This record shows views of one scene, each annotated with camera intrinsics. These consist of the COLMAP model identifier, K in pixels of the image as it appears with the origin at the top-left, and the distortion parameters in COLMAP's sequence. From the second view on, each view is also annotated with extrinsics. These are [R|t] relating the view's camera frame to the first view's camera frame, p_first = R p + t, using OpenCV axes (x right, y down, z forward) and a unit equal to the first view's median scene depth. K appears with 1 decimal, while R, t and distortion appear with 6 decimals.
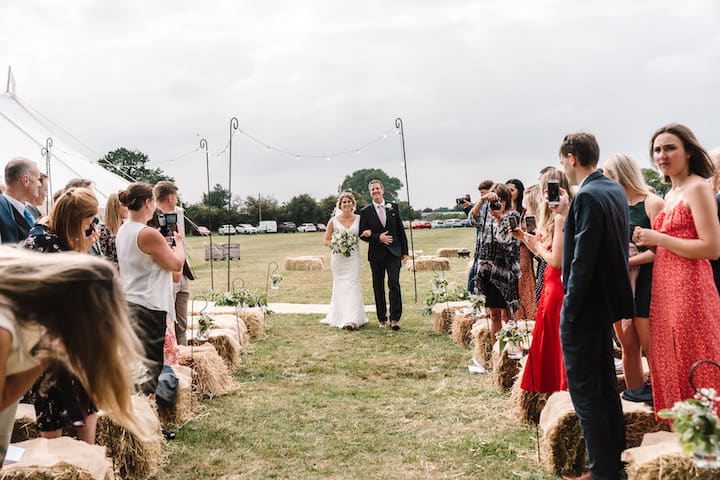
lens RADIAL K [[901.0, 0, 360.0], [0, 901.0, 240.0], [0, 0, 1]] dist [0.139841, 0.000343]
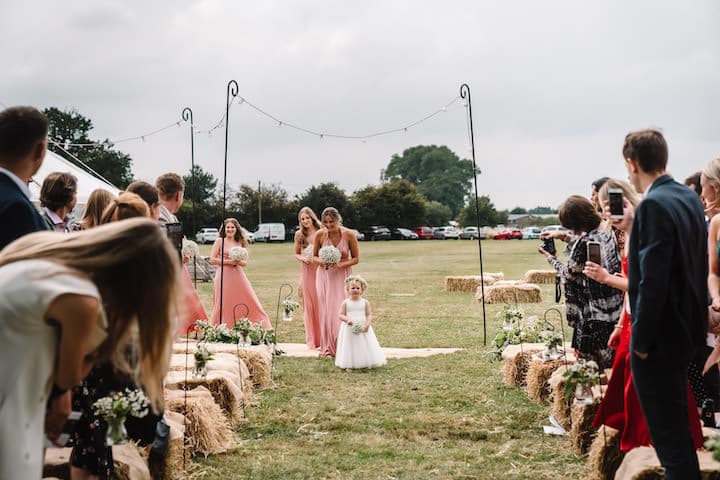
lens RADIAL K [[1451.6, 0, 360.0], [0, 1451.6, 240.0], [0, 0, 1]] dist [0.315985, 0.001773]
pose [[0.999097, 0.018558, -0.038211, 0.008938], [-0.018927, 0.999778, -0.009313, -0.001297], [0.038030, 0.010027, 0.999226, -0.188562]]
